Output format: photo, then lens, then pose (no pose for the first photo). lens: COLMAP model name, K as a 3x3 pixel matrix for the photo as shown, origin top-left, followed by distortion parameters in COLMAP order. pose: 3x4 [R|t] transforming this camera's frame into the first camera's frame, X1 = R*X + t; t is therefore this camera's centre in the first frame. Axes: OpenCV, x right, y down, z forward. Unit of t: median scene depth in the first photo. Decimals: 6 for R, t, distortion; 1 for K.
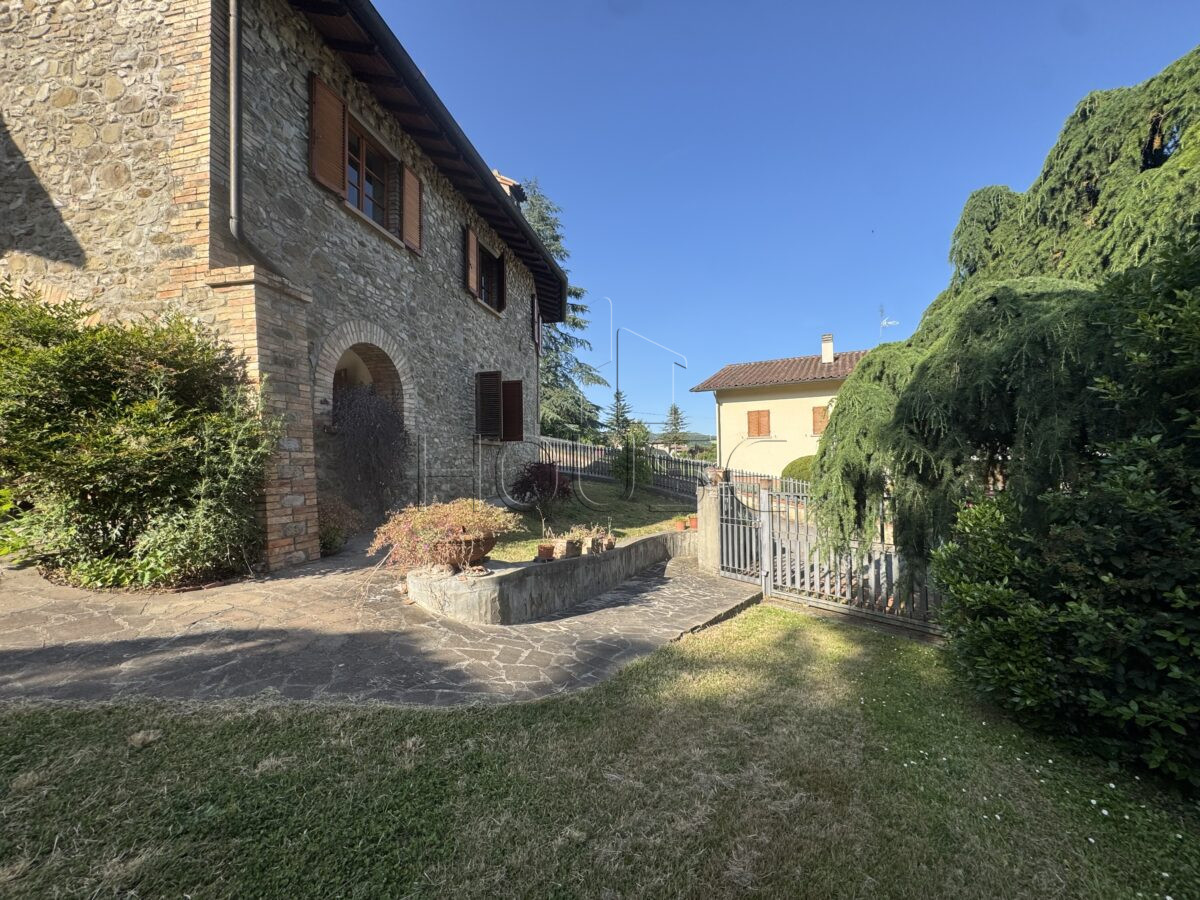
lens RADIAL K [[476.9, 0, 600.0], [0, 476.9, 450.0], [0, 0, 1]] dist [-0.003036, 0.000389]
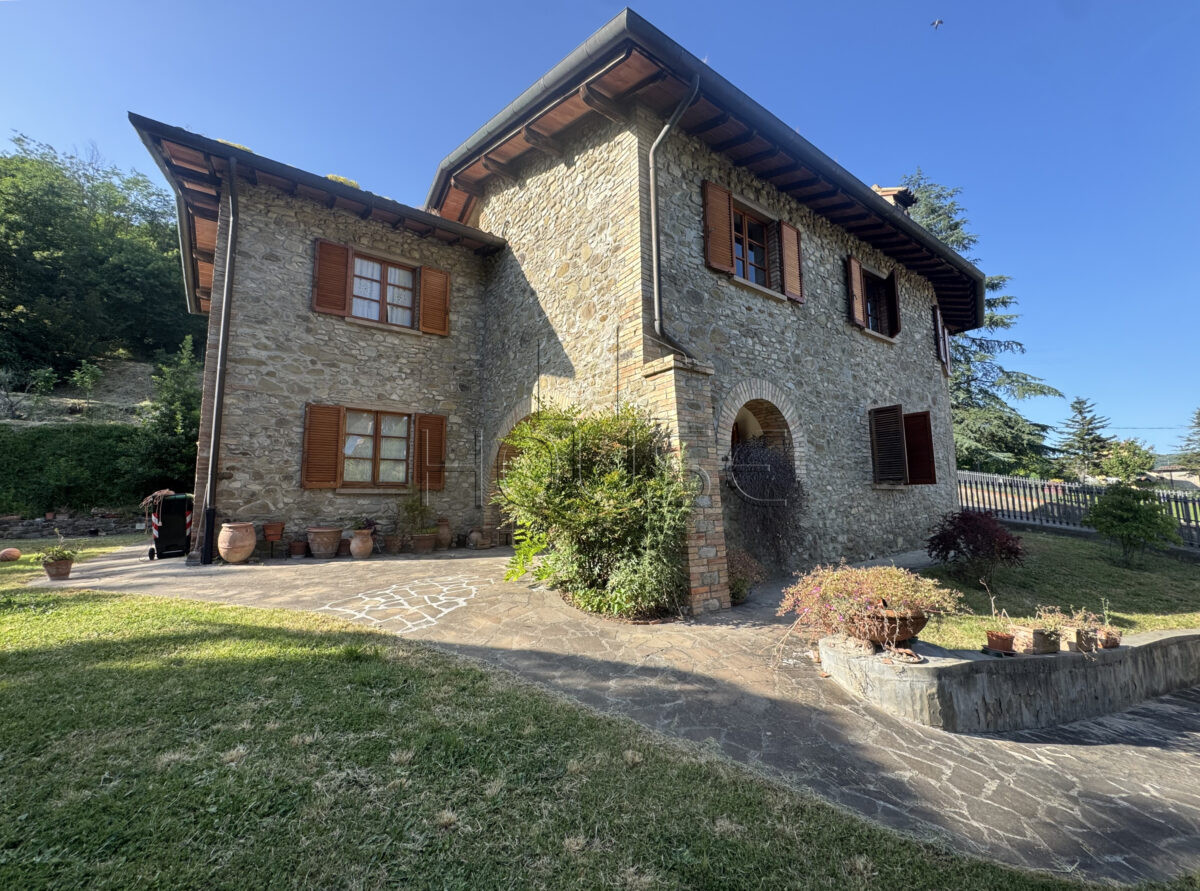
lens RADIAL K [[484.3, 0, 600.8], [0, 484.3, 446.5], [0, 0, 1]] dist [-0.002657, 0.000161]
pose [[0.733512, -0.073334, -0.675709, -0.039839], [0.017382, 0.995861, -0.089212, -0.042501], [0.679454, 0.053693, 0.731751, -0.016899]]
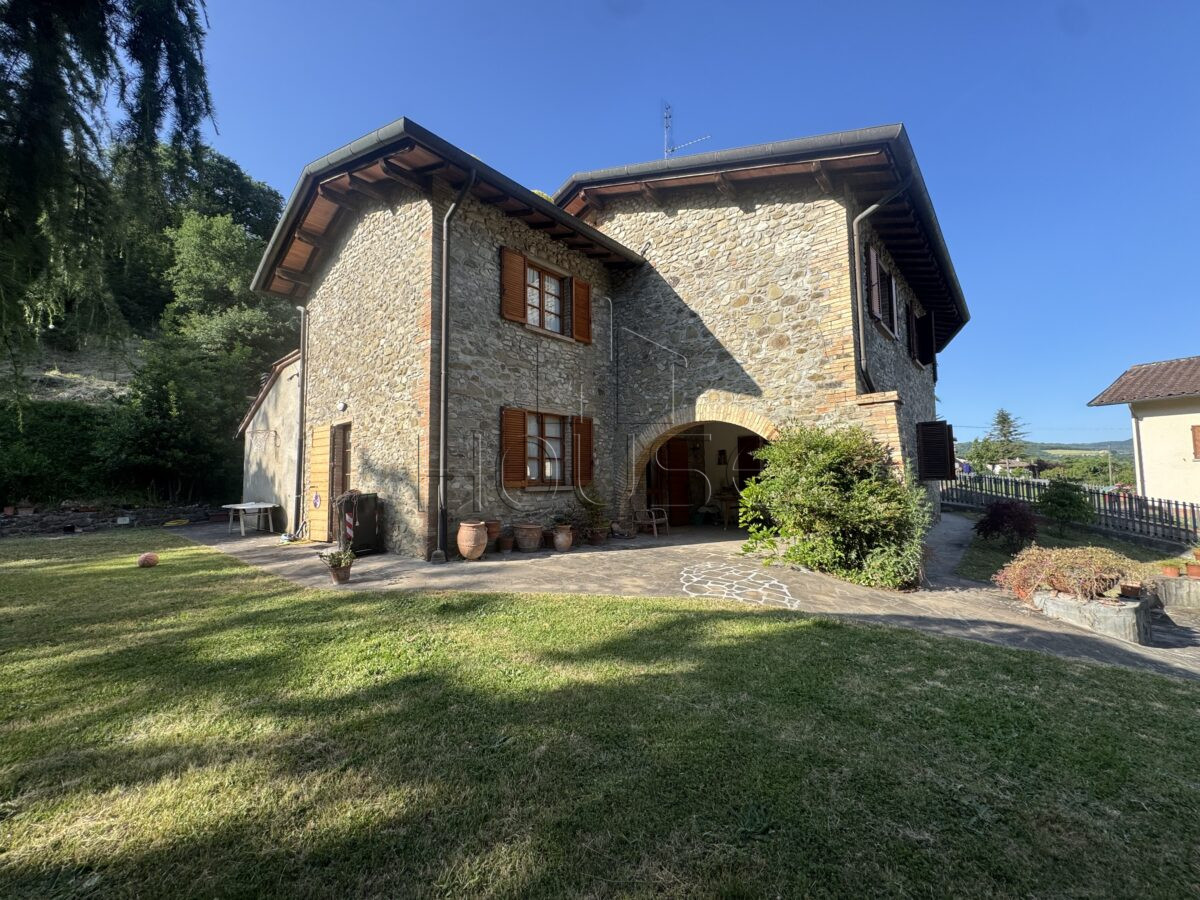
lens RADIAL K [[476.9, 0, 600.0], [0, 476.9, 450.0], [0, 0, 1]] dist [-0.003036, 0.000389]
pose [[0.865754, -0.031183, -0.499497, -0.727375], [0.013725, 0.999161, -0.038587, -0.128646], [0.500282, 0.026552, 0.865456, -0.807256]]
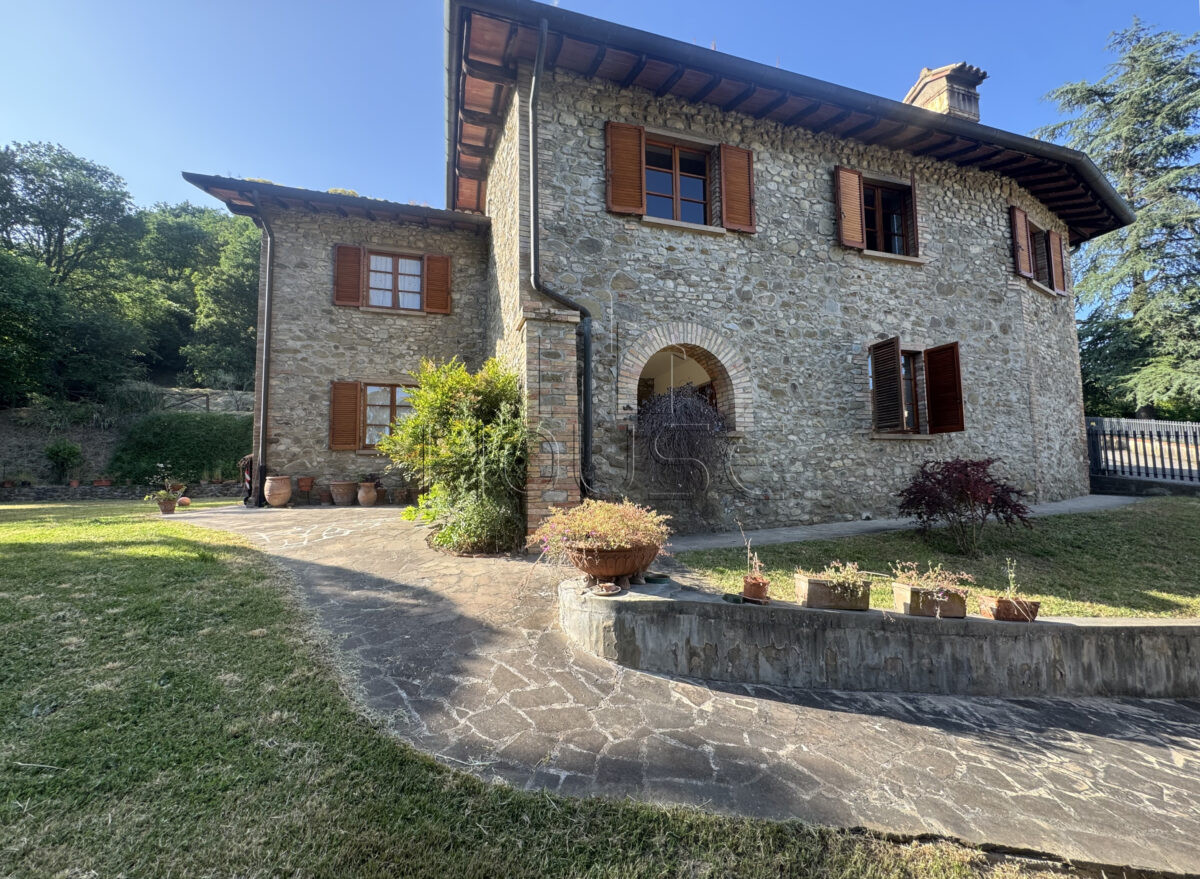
lens RADIAL K [[487.7, 0, 600.0], [0, 487.7, 439.5], [0, 0, 1]] dist [-0.000691, -0.000825]
pose [[0.478177, -0.063172, -0.875988, 0.436287], [0.029224, 0.998002, -0.056018, 0.037874], [0.877777, 0.001186, 0.479068, 0.514472]]
